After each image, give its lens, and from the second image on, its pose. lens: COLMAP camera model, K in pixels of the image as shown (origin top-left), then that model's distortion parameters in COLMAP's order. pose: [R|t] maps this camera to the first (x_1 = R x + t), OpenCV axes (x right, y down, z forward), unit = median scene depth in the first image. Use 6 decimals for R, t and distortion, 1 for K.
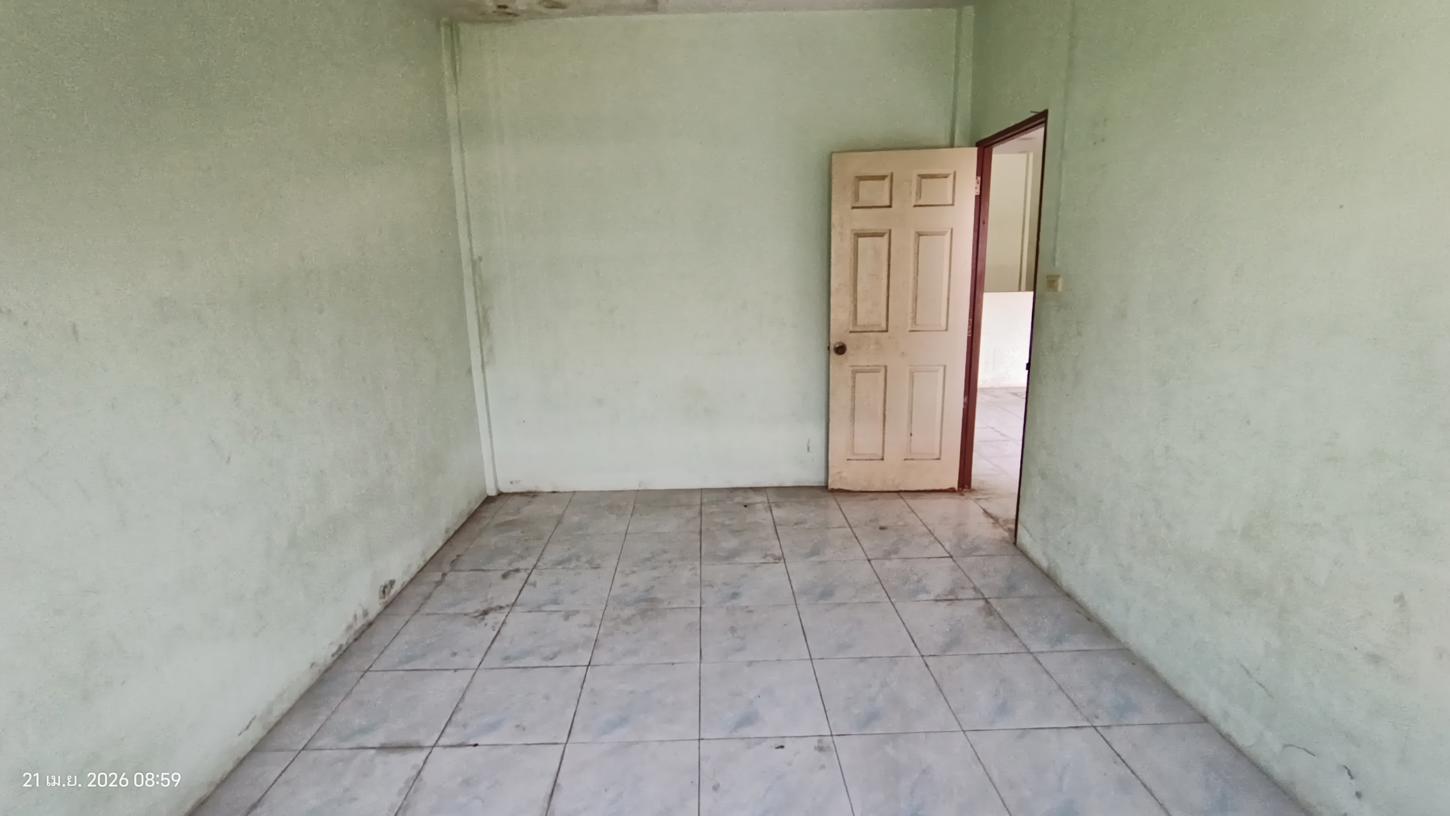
lens RADIAL K [[666.2, 0, 718.0], [0, 666.2, 417.3], [0, 0, 1]] dist [-0.037131, 0.023048]
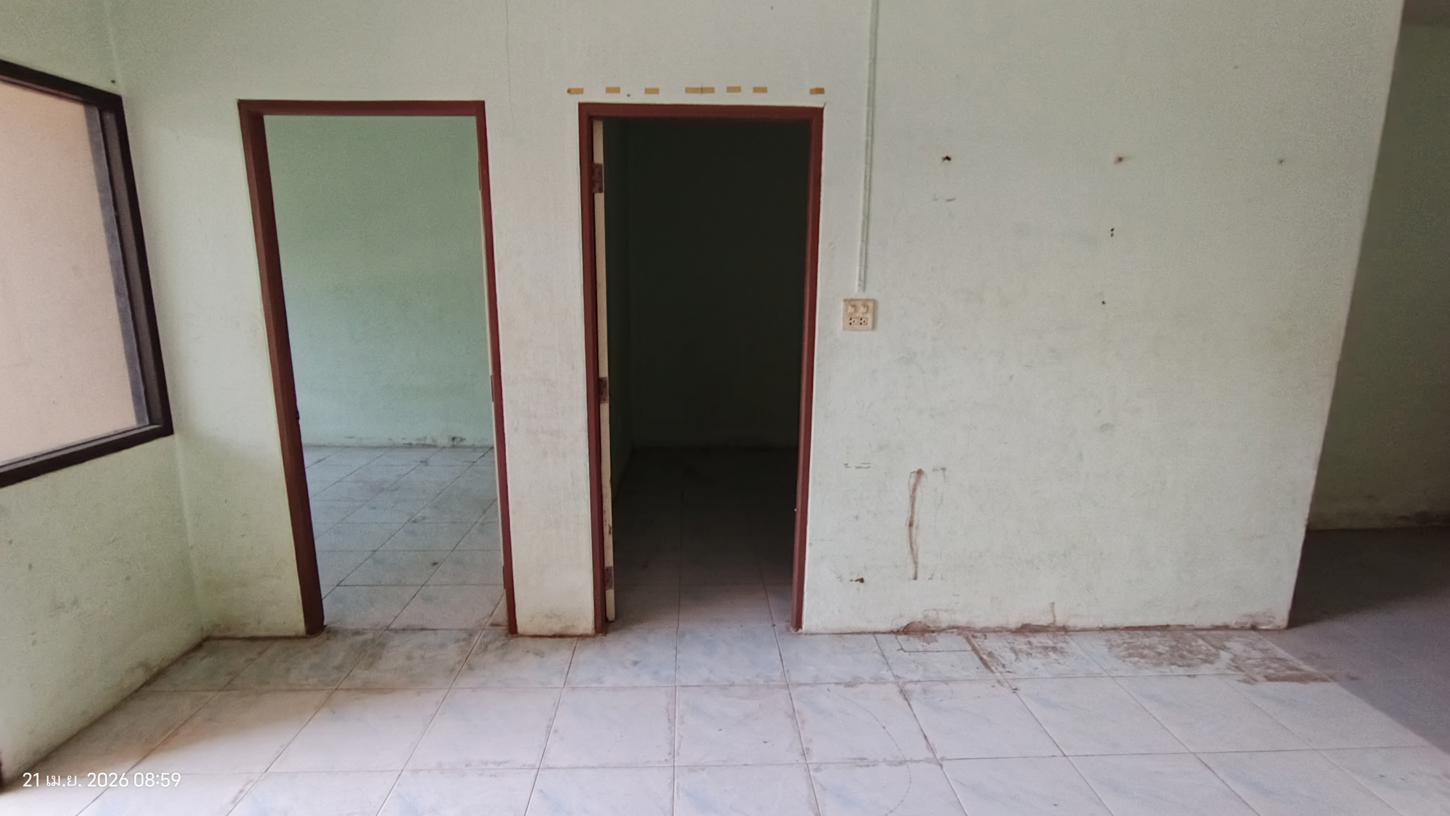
lens RADIAL K [[666.2, 0, 718.0], [0, 666.2, 417.3], [0, 0, 1]] dist [-0.037131, 0.023048]
pose [[0.016582, 0.232426, -0.972473, 1.866407], [-0.230233, 0.947358, 0.222498, -0.554039], [0.972994, 0.220206, 0.069221, 2.130732]]
